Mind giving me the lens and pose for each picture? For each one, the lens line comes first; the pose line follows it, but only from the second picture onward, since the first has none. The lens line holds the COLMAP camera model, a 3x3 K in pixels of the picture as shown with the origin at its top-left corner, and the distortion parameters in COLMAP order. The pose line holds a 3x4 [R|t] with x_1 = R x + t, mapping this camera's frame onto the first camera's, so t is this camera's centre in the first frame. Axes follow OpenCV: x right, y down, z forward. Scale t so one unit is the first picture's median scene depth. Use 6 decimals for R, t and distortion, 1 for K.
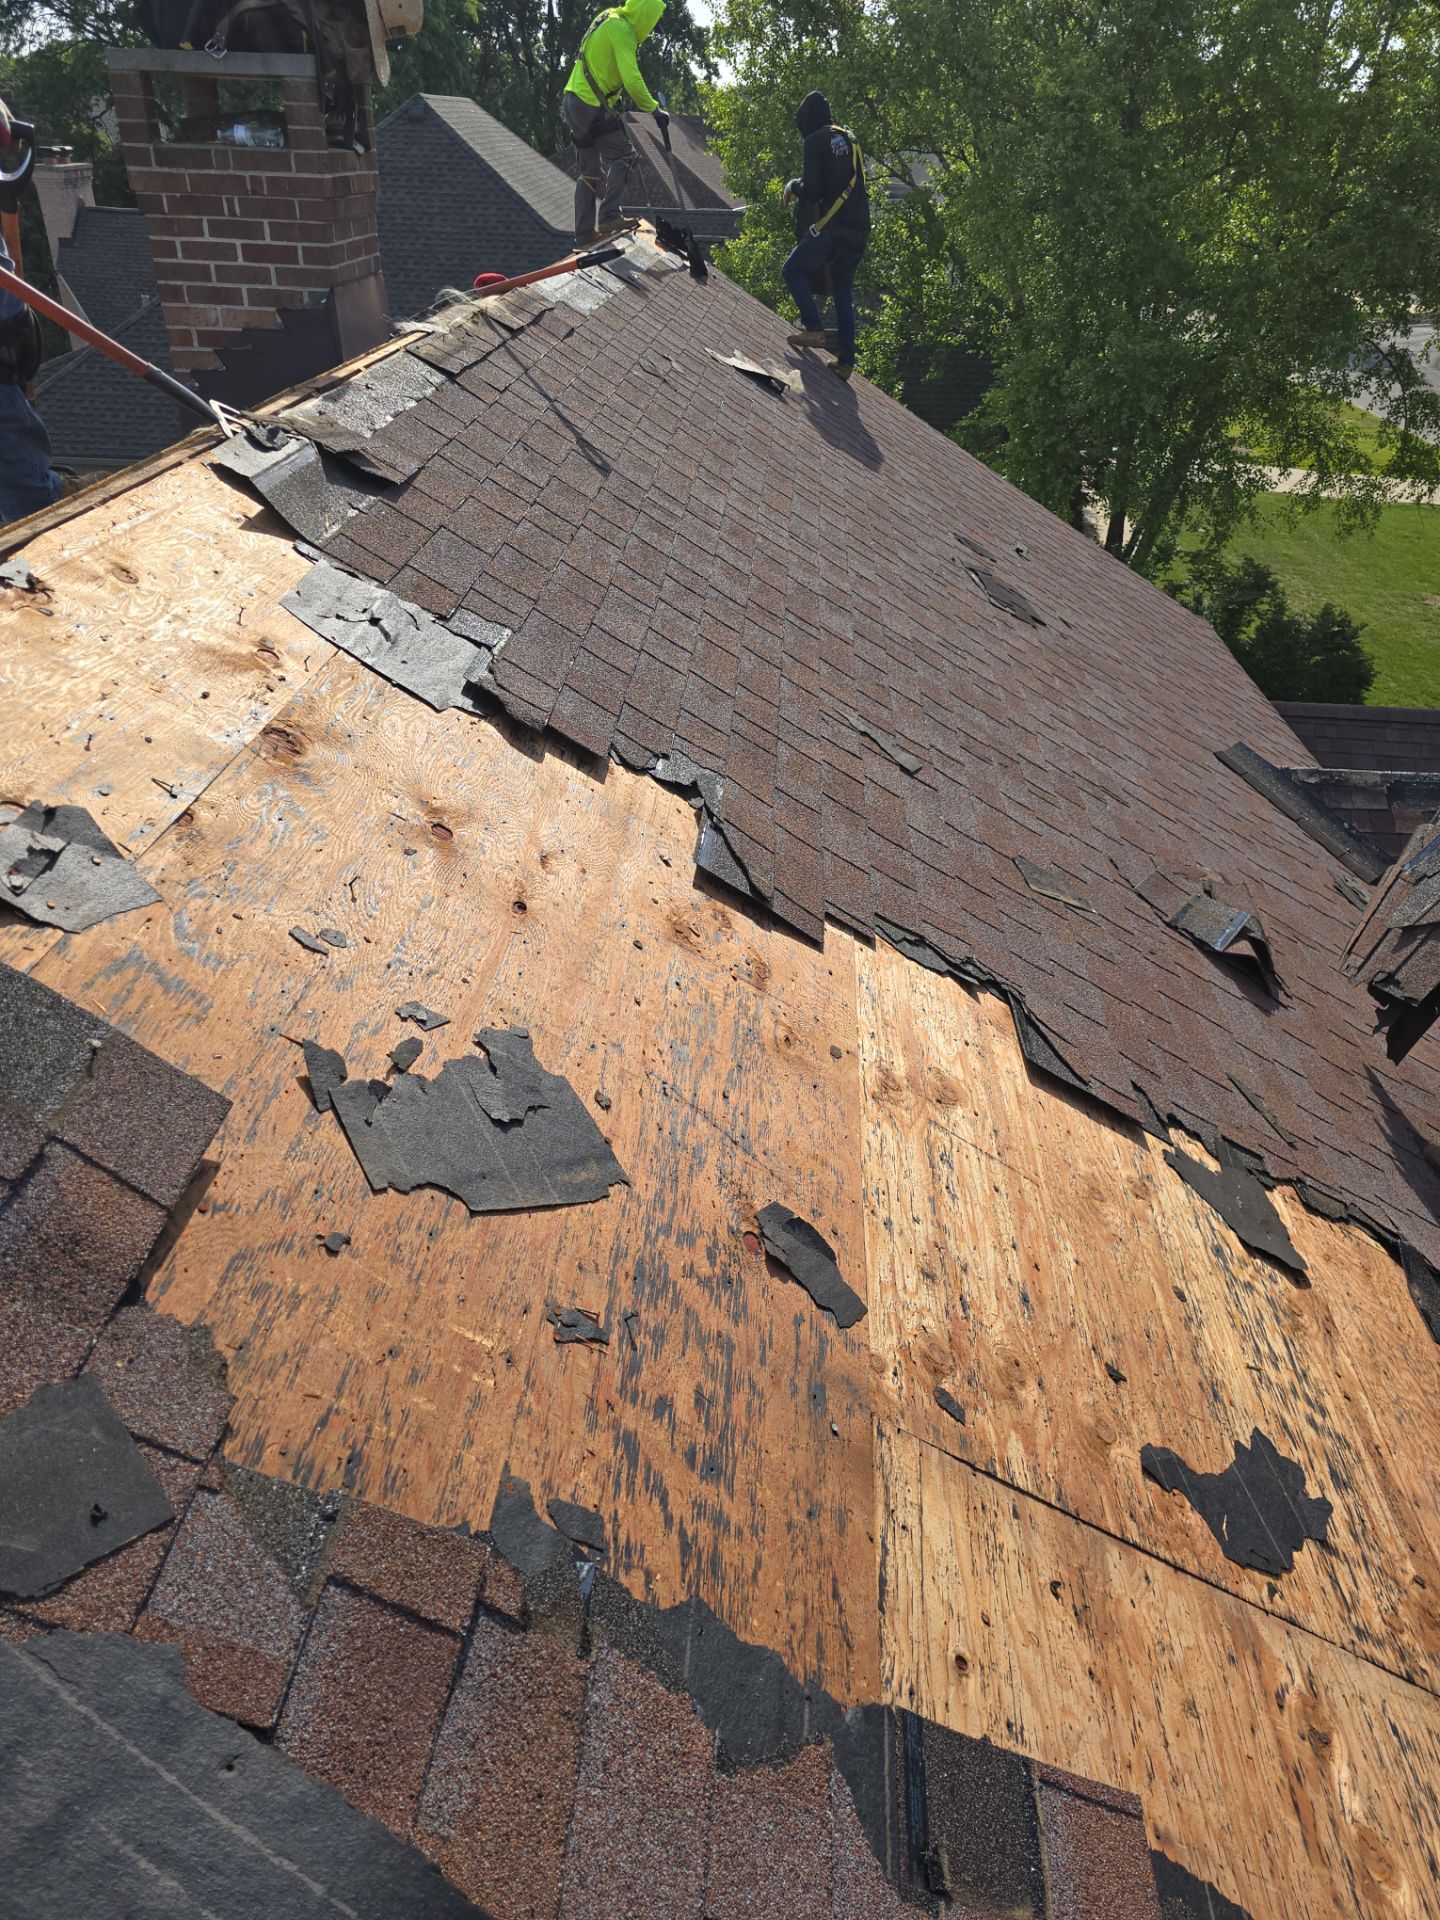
lens RADIAL K [[1337.1, 0, 720.0], [0, 1337.1, 960.0], [0, 0, 1]] dist [0.042051, -0.044067]
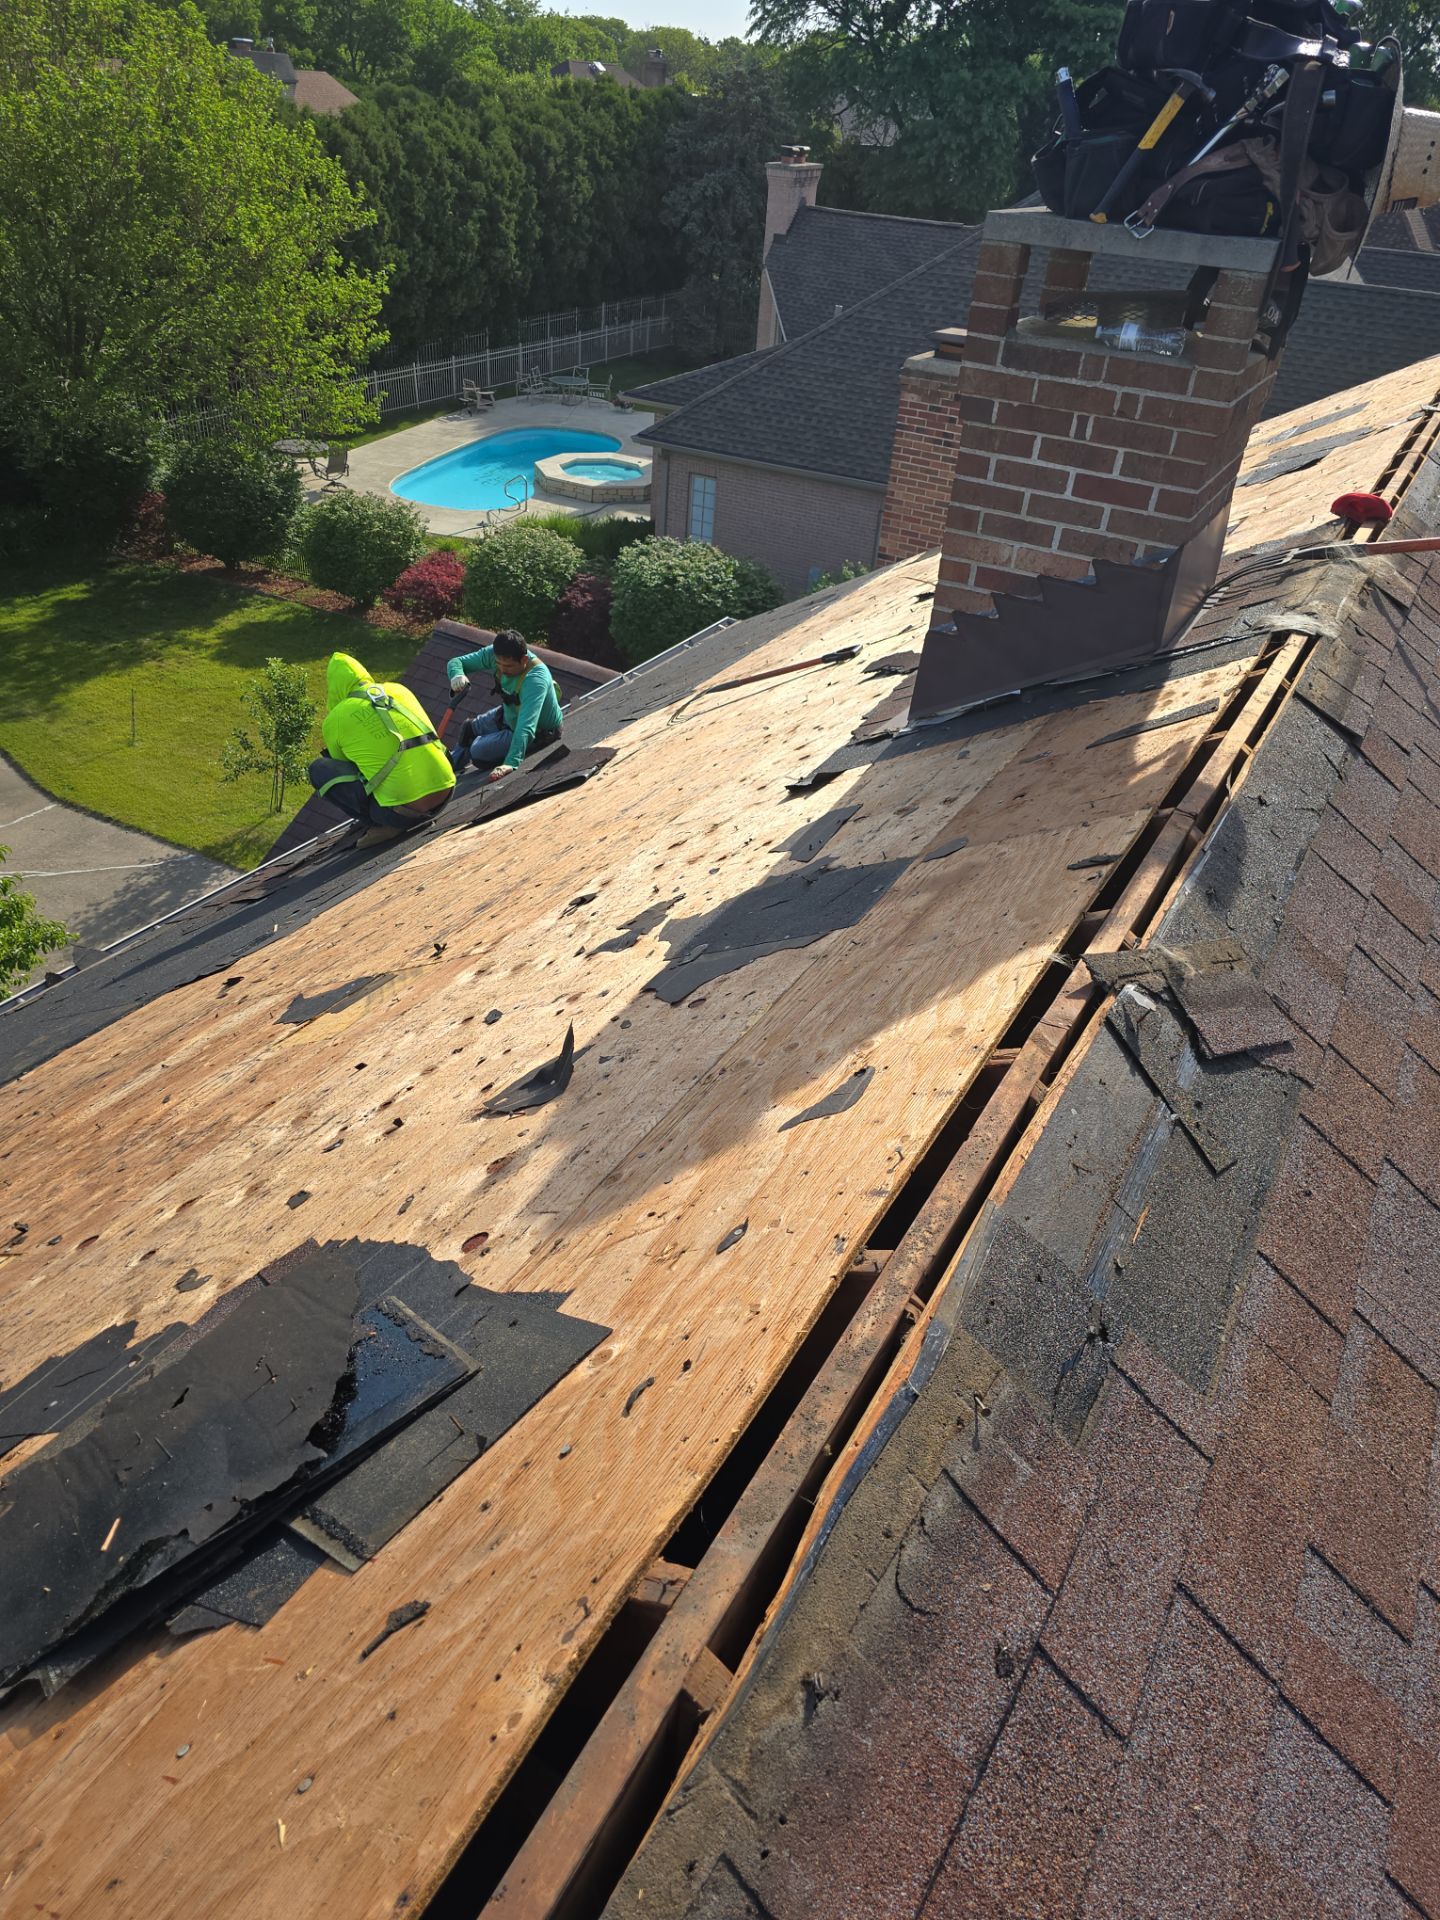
lens RADIAL K [[1337.1, 0, 720.0], [0, 1337.1, 960.0], [0, 0, 1]] dist [0.042051, -0.044067]
pose [[0.902859, 0.267592, -0.336512, -0.209750], [-0.267523, 0.962379, 0.047517, -0.255544], [0.336568, 0.047123, 0.940479, 0.258371]]
